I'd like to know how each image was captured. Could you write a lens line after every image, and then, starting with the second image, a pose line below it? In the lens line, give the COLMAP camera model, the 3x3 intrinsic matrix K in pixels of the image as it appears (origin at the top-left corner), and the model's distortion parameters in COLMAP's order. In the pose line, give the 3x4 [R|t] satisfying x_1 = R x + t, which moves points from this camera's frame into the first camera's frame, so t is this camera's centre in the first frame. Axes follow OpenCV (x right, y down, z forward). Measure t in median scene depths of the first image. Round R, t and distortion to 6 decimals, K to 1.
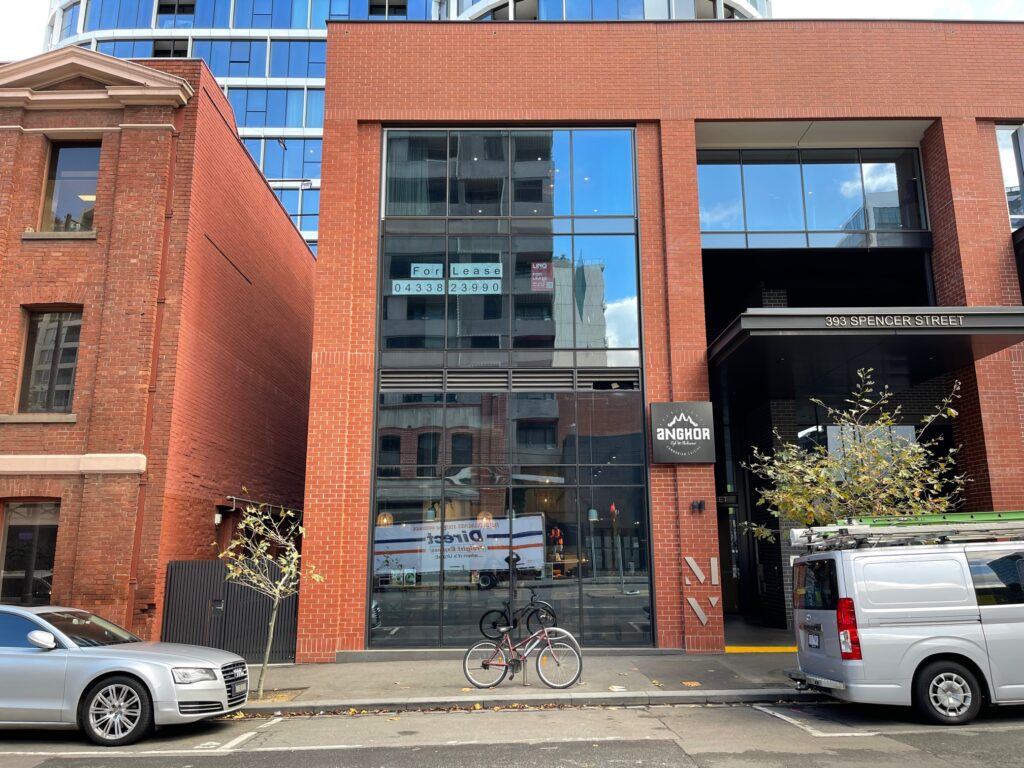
lens RADIAL K [[771.9, 0, 512.0], [0, 771.9, 384.0], [0, 0, 1]] dist [0.000733, 0.000274]
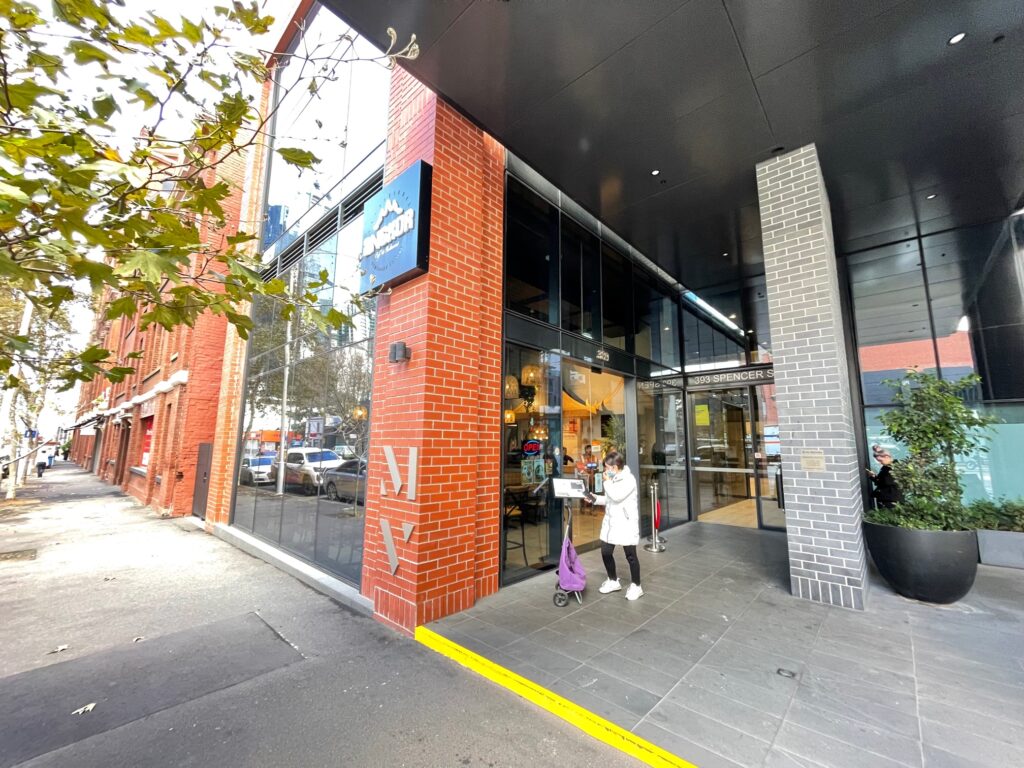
lens RADIAL K [[411.8, 0, 512.0], [0, 411.8, 384.0], [0, 0, 1]] dist [0.000055, -0.000001]
pose [[0.733058, -0.089207, -0.674290, 0.509361], [0.133109, 0.991008, 0.013603, 0.192369], [0.667014, -0.099726, 0.738341, 0.863043]]
